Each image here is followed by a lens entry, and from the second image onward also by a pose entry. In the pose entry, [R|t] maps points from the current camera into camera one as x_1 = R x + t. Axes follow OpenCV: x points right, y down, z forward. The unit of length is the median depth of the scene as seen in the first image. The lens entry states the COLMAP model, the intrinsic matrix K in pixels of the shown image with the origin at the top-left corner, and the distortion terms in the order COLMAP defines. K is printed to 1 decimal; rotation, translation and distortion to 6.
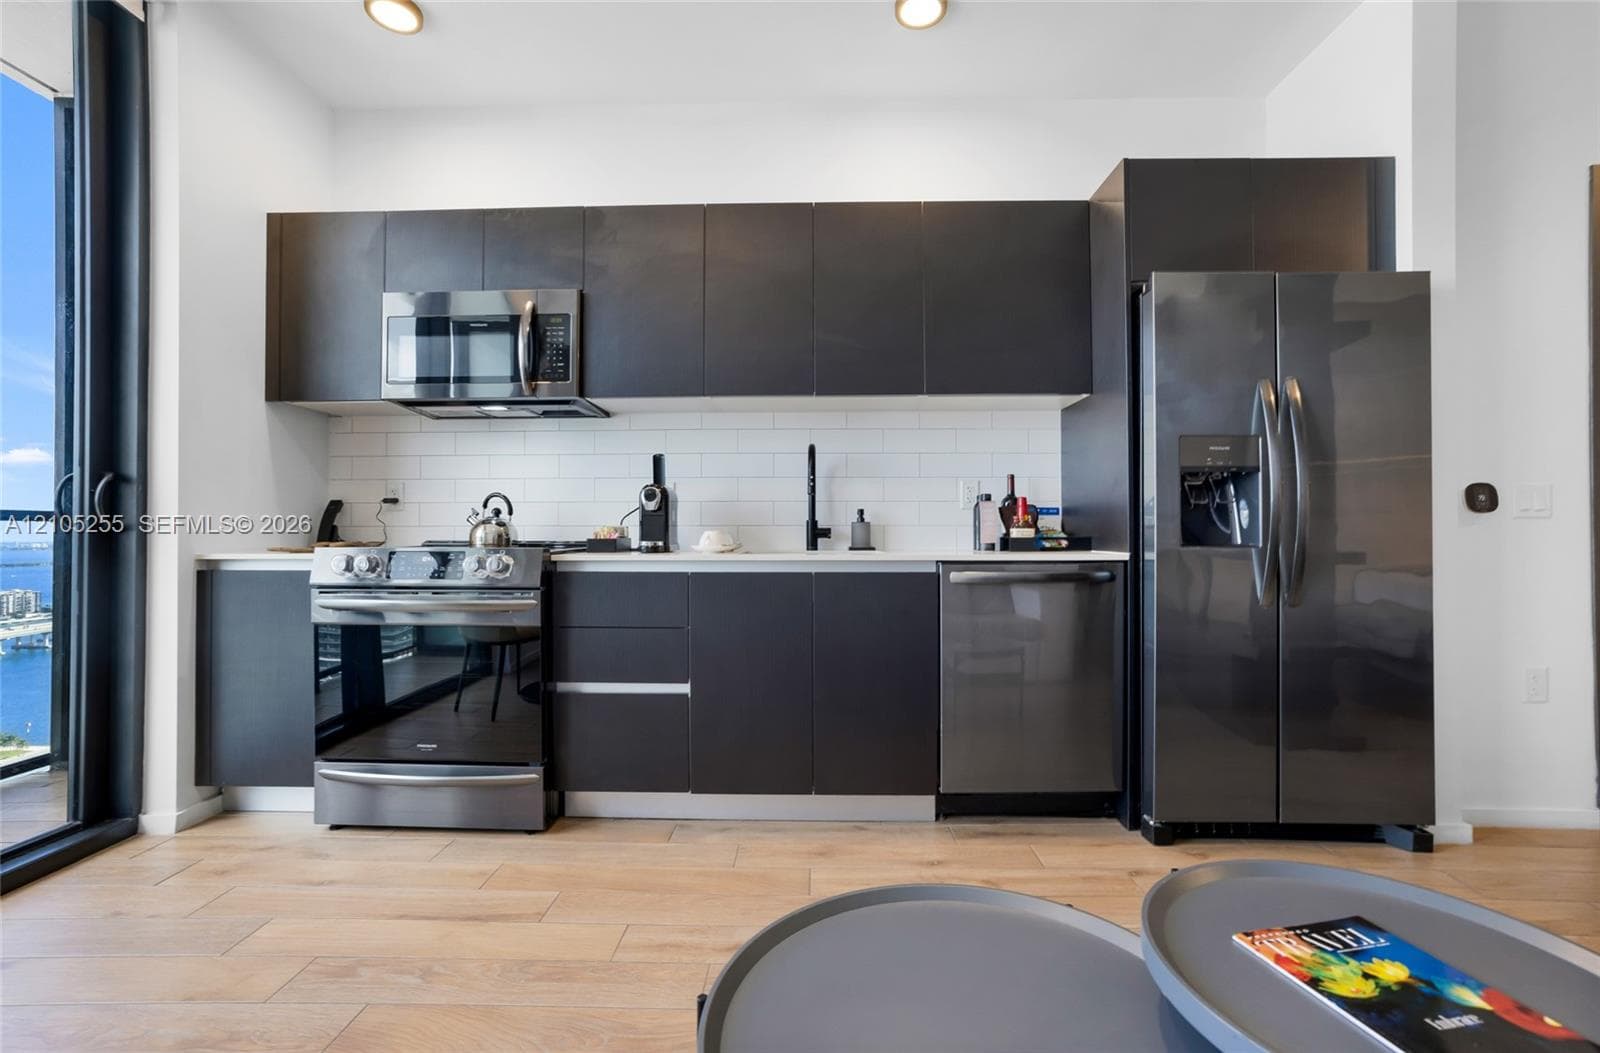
lens RADIAL K [[688.5, 0, 806.3], [0, 688.5, 529.8], [0, 0, 1]] dist [-0.046956, 0.023566]
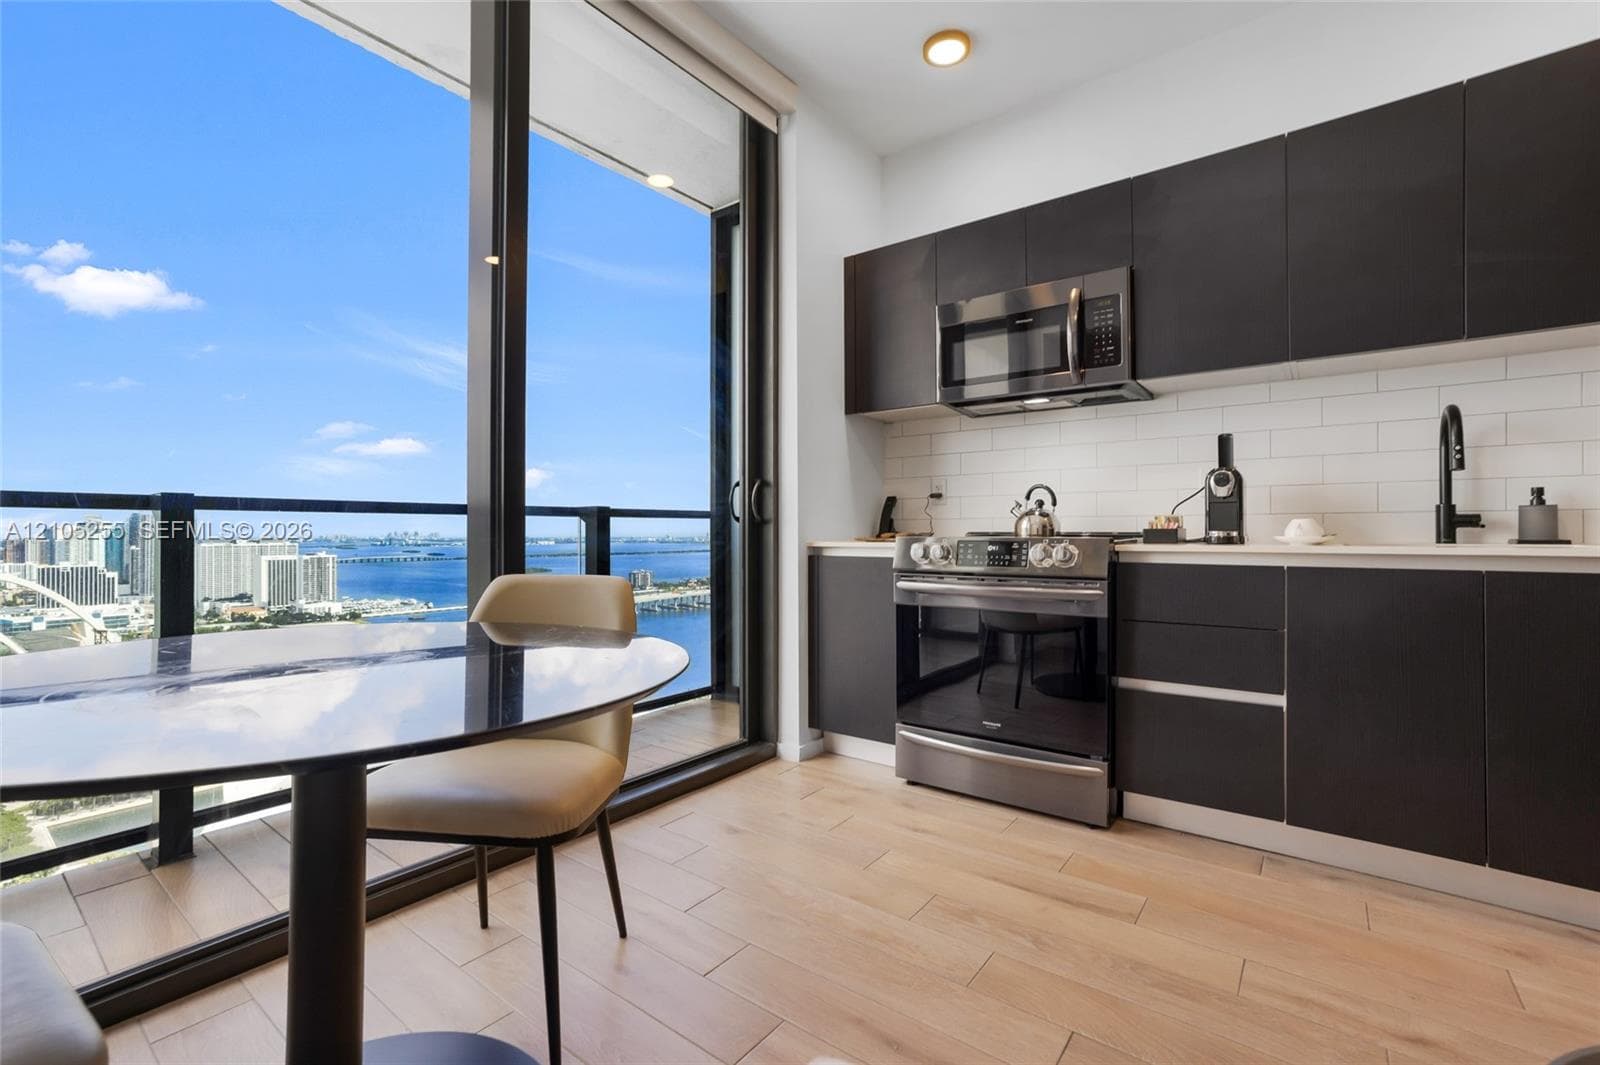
lens RADIAL K [[699.4, 0, 805.5], [0, 699.4, 529.1], [0, 0, 1]] dist [-0.047359, 0.024607]
pose [[0.806765, -0.003680, -0.590861, -0.141475], [0.006541, 0.999975, 0.002703, 0.008345], [0.590836, -0.006045, 0.806769, -0.045738]]
